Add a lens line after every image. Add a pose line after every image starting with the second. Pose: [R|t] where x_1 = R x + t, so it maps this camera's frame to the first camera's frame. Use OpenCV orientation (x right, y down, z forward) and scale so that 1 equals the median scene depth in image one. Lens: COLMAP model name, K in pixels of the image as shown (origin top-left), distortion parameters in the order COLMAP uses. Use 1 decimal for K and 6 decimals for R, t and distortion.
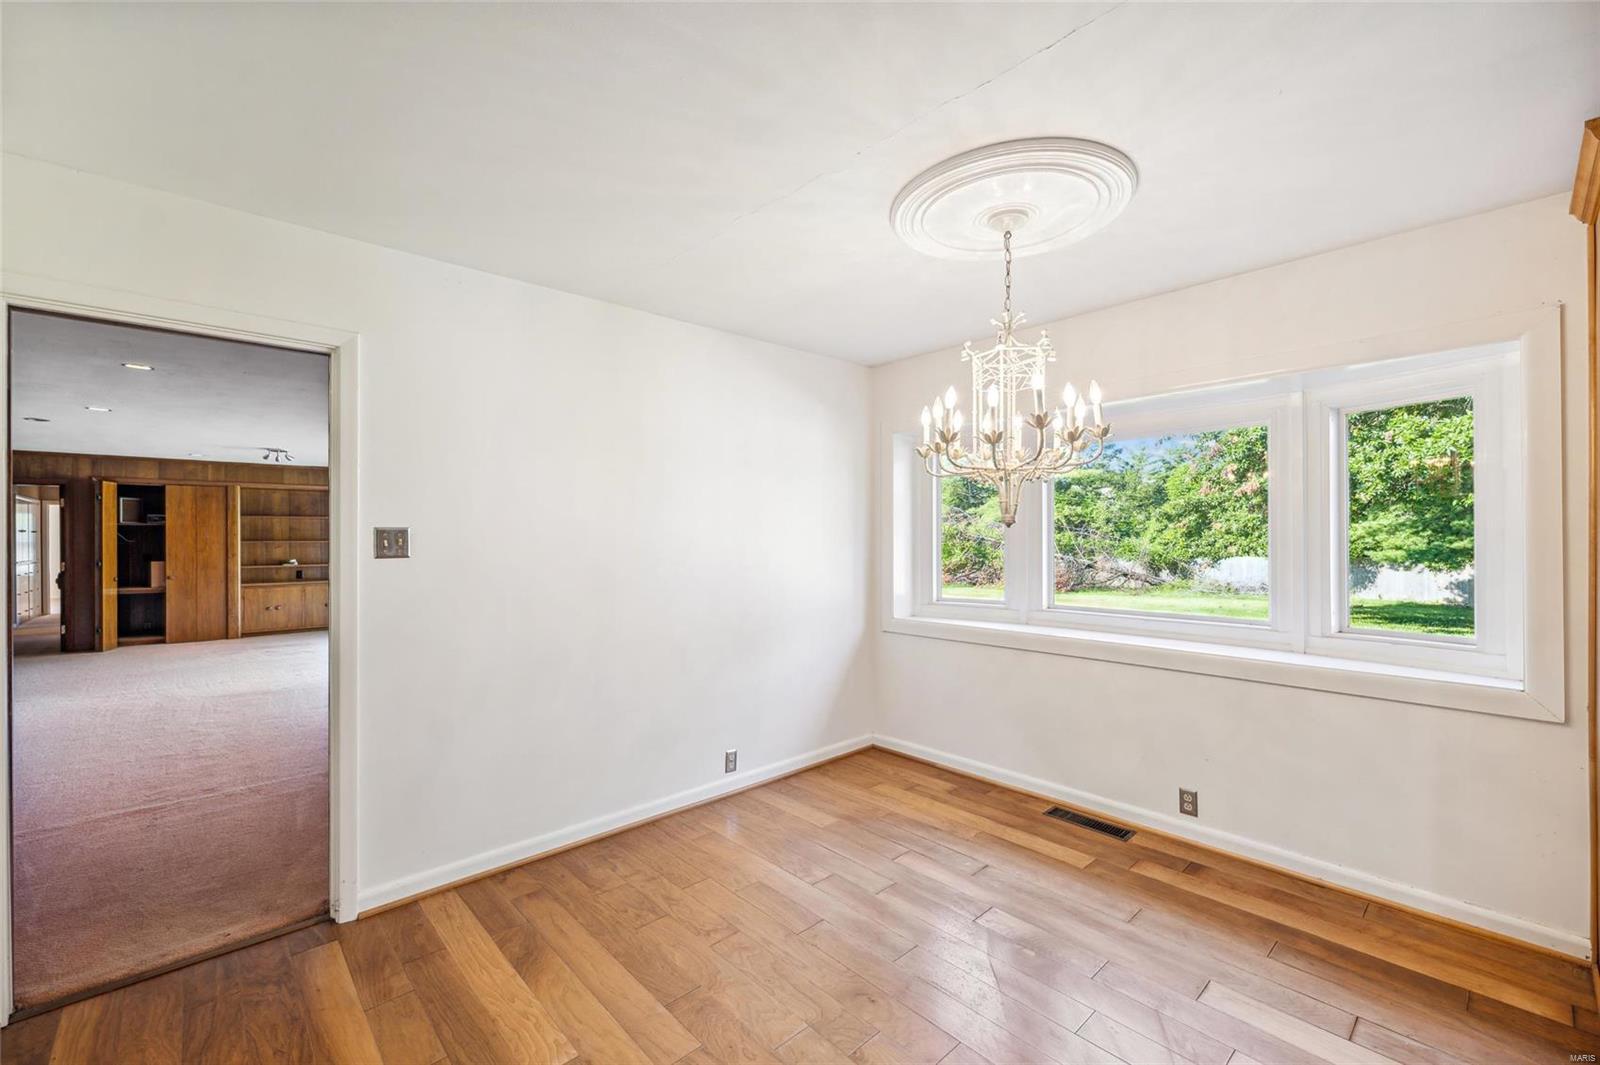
lens RADIAL K [[655.6, 0, 785.3], [0, 655.6, 536.7], [0, 0, 1]] dist [0.018473, 0.000444]
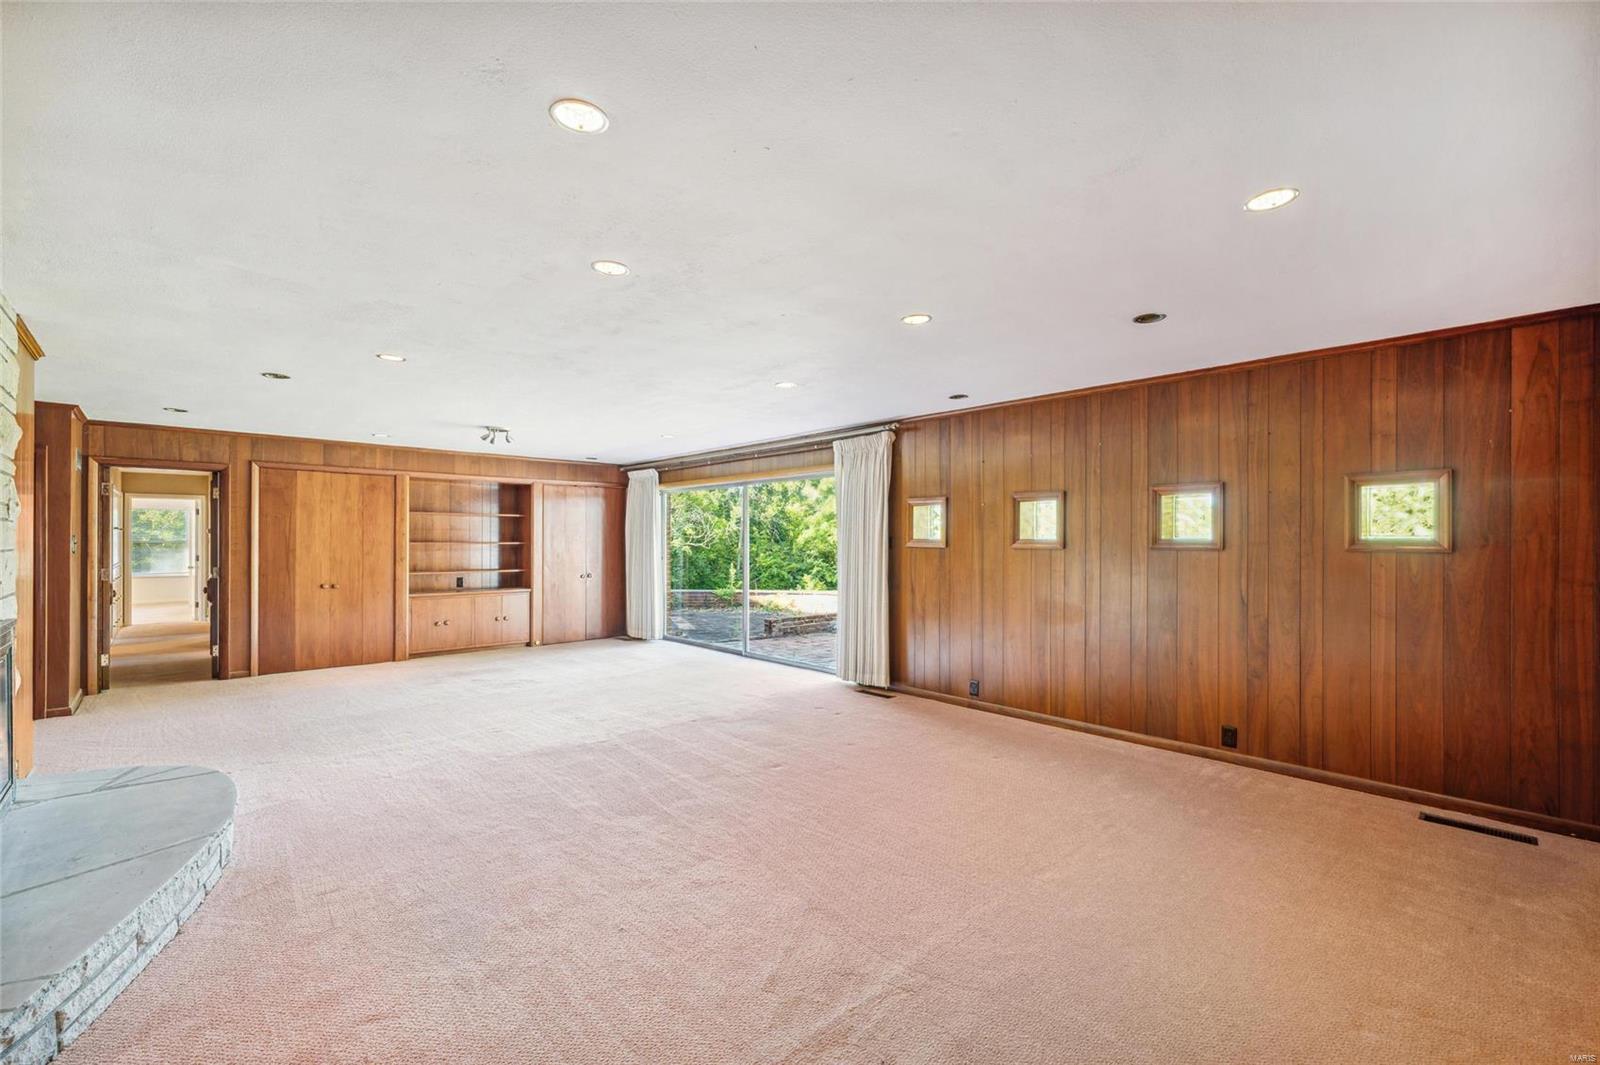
lens RADIAL K [[655.6, 0, 798.2], [0, 655.6, 539.8], [0, 0, 1]] dist [0.018473, 0.000444]
pose [[0.999587, 0.005906, 0.028111, -0.366793], [-0.005874, 0.999982, -0.001236, 0.001547], [-0.028118, 0.001070, 0.999604, 0.168980]]
